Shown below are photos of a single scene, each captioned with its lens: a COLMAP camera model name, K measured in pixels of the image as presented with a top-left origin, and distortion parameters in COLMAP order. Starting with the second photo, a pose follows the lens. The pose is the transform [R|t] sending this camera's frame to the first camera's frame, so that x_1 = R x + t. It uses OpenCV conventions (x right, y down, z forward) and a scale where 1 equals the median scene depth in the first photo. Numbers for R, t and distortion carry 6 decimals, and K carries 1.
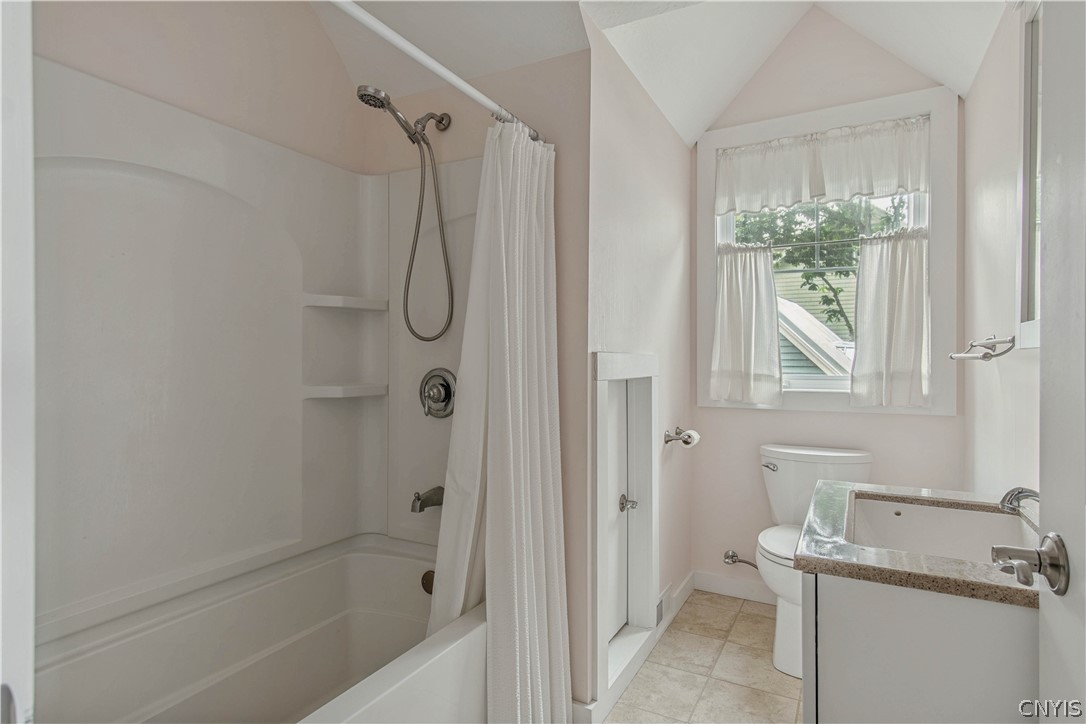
lens RADIAL K [[590.4, 0, 539.5], [0, 590.4, 363.3], [0, 0, 1]] dist [0.015207, 0.000892]
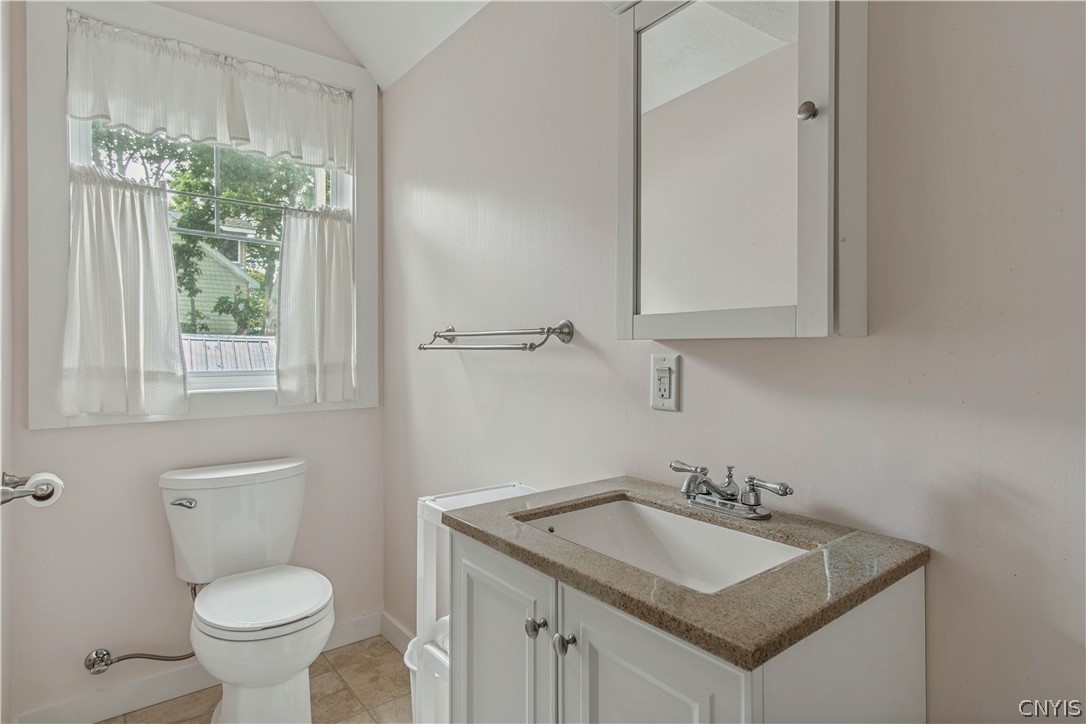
lens RADIAL K [[590.4, 0, 554.8], [0, 590.4, 348.9], [0, 0, 1]] dist [0.015207, 0.000892]
pose [[0.378513, 0.000450, 0.925596, -0.095007], [0.003879, 0.999990, -0.002073, -0.004678], [-0.925588, 0.004375, 0.378508, 0.325301]]
